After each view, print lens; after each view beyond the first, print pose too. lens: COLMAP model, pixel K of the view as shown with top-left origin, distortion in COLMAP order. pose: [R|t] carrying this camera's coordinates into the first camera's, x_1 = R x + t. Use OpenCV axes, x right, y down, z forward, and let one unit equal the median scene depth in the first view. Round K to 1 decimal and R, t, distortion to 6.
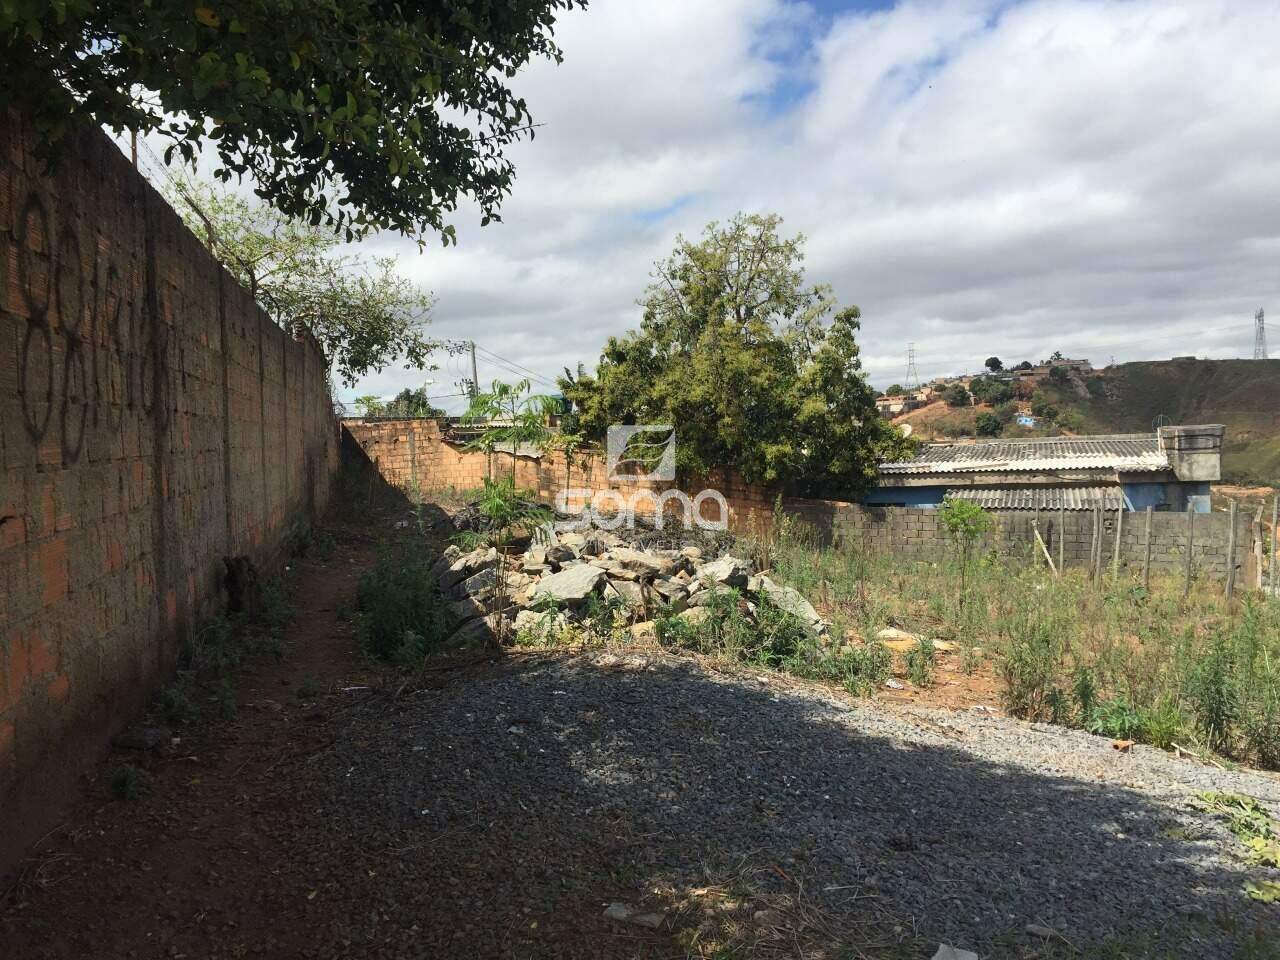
lens RADIAL K [[1094.9, 0, 641.5], [0, 1094.9, 472.0], [0, 0, 1]] dist [0.089992, -0.109248]
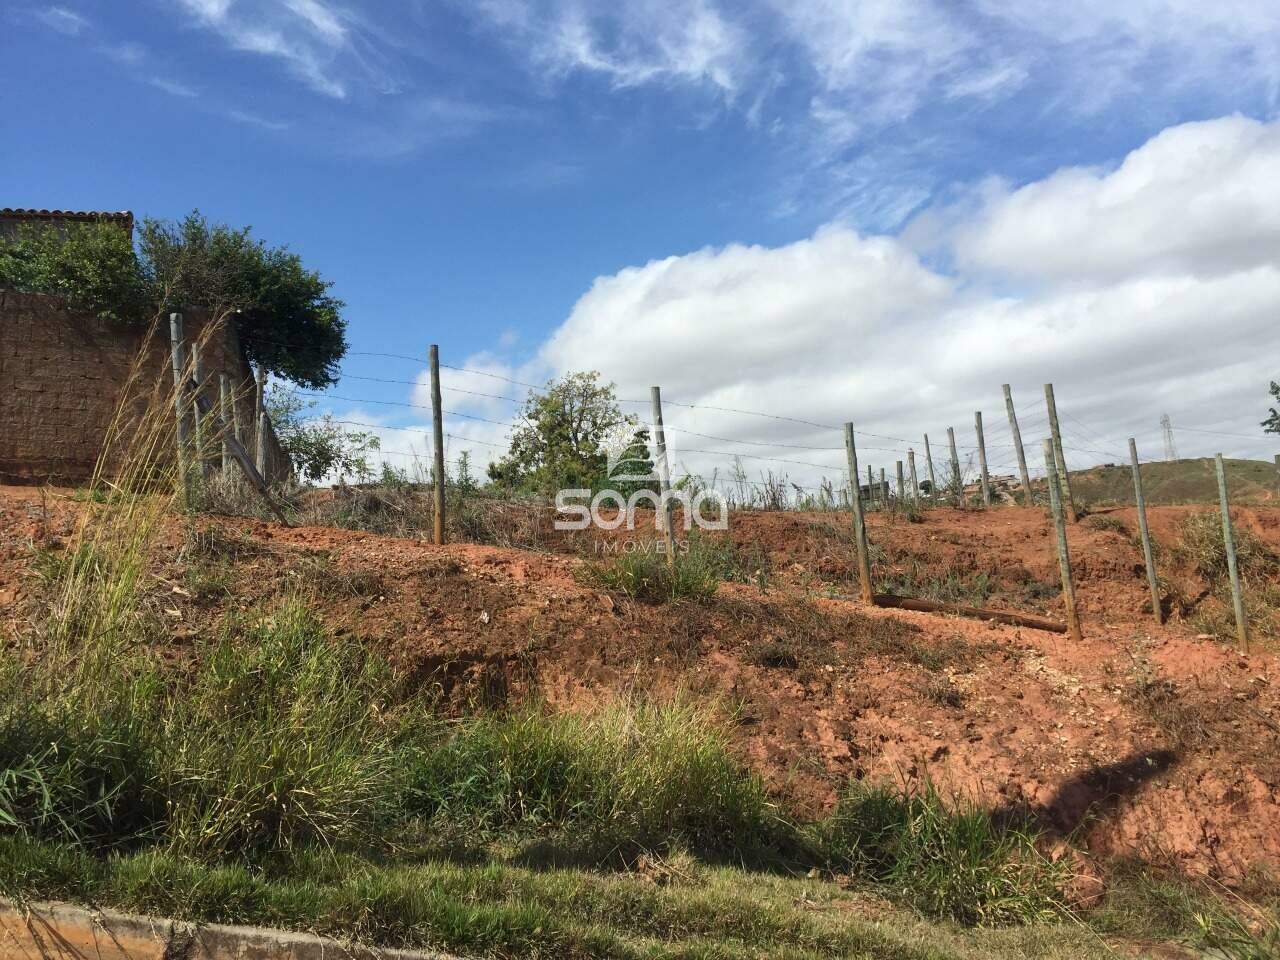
lens RADIAL K [[1093.0, 0, 641.3], [0, 1093.0, 492.5], [0, 0, 1]] dist [0.094052, -0.115748]
pose [[0.995147, -0.089651, 0.040554, 0.110056], [0.093908, 0.988398, -0.119380, 0.109119], [-0.029381, 0.122609, 0.992020, -0.441794]]
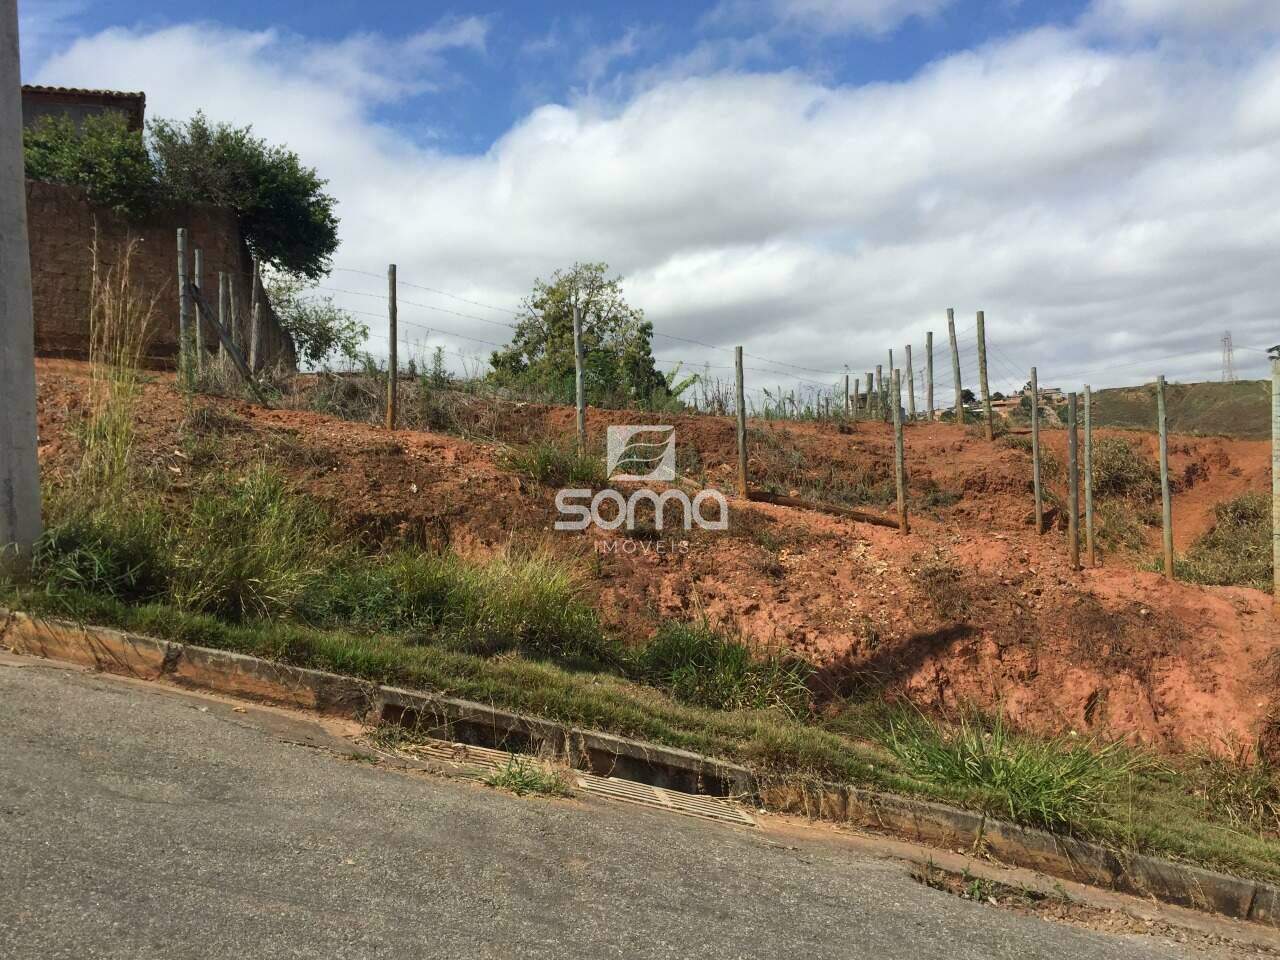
lens RADIAL K [[1150.8, 0, 640.0], [0, 1150.8, 480.0], [0, 0, 1]] dist [0.086641, -0.107648]
pose [[0.999199, -0.037849, 0.013022, 0.140659], [0.038339, 0.998476, -0.039686, 0.116706], [-0.011500, 0.040154, 0.999127, -0.519934]]
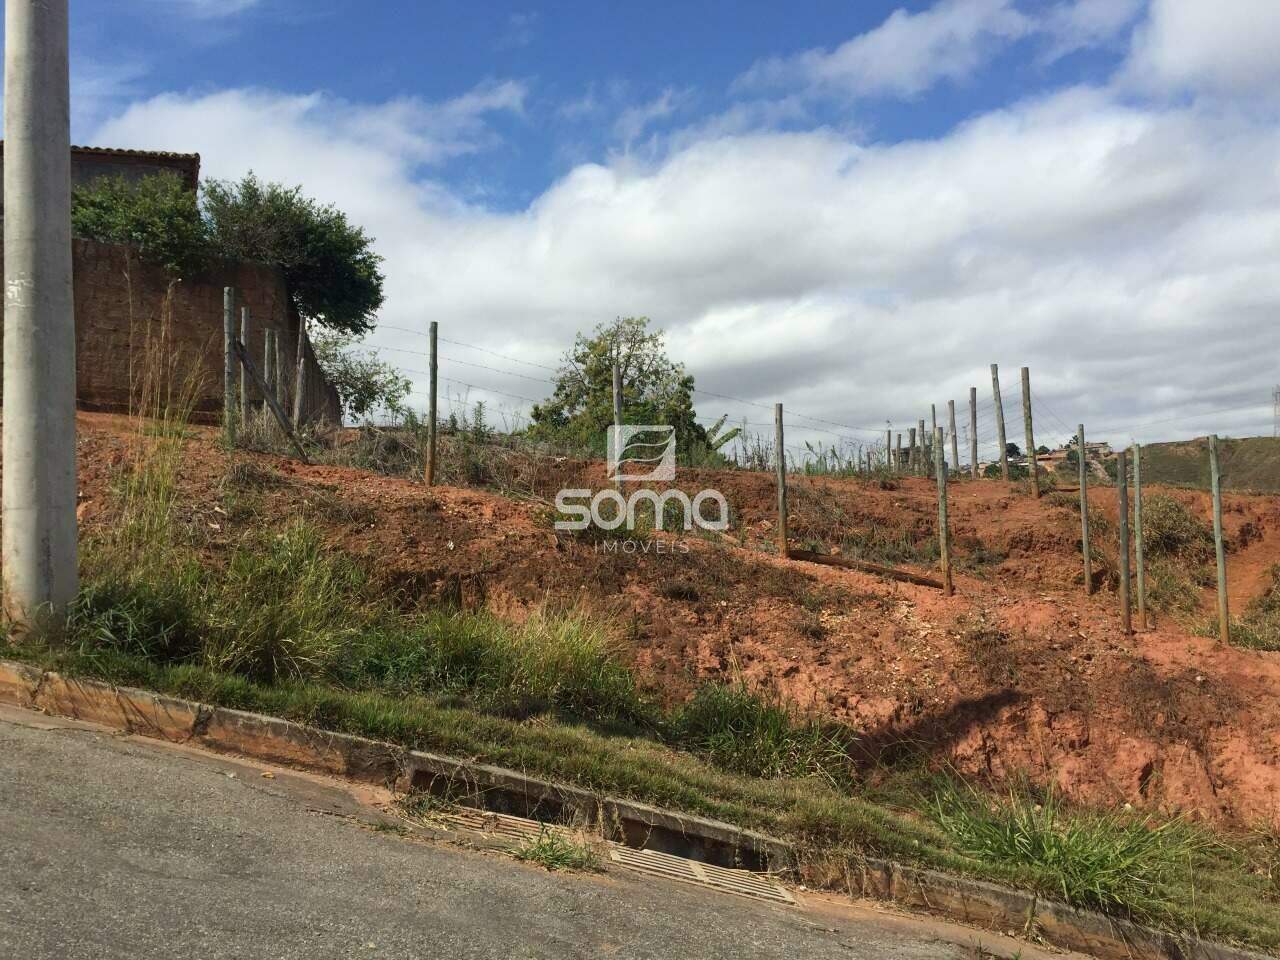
lens RADIAL K [[1150.8, 0, 640.0], [0, 1150.8, 480.0], [0, 0, 1]] dist [0.086641, -0.107648]
pose [[0.999257, -0.032522, -0.020681, 0.141423], [0.030637, 0.995849, -0.085705, 0.114936], [0.023382, 0.085008, 0.996106, -0.516978]]
